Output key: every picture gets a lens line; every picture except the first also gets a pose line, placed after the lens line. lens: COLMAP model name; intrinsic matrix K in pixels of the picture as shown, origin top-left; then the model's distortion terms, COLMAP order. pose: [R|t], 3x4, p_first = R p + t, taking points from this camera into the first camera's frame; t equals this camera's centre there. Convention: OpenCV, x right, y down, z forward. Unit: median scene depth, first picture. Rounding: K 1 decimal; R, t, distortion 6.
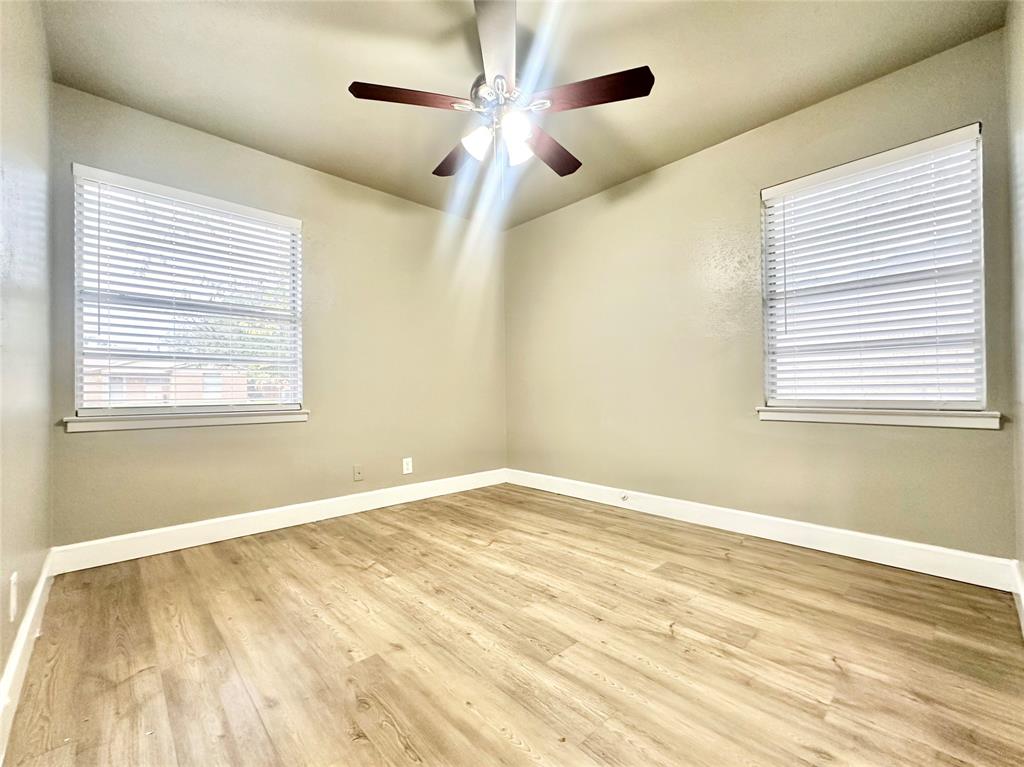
lens RADIAL K [[488.9, 0, 512.0], [0, 488.9, 383.5], [0, 0, 1]] dist [-0.003146, -0.000721]
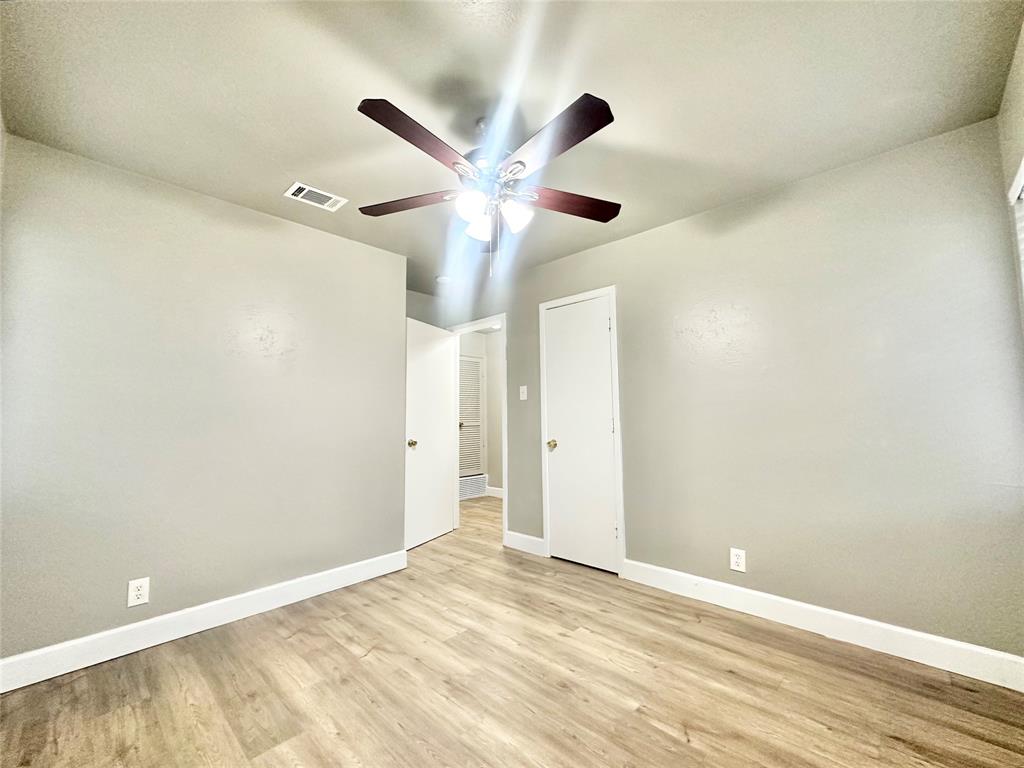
lens RADIAL K [[488.9, 0, 512.0], [0, 488.9, 384.0], [0, 0, 1]] dist [-0.003146, -0.000721]
pose [[-0.998684, 0.017515, -0.048206, -0.013249], [0.021475, 0.996327, -0.082894, -0.098982], [0.046577, -0.083820, -0.995392, 2.175940]]
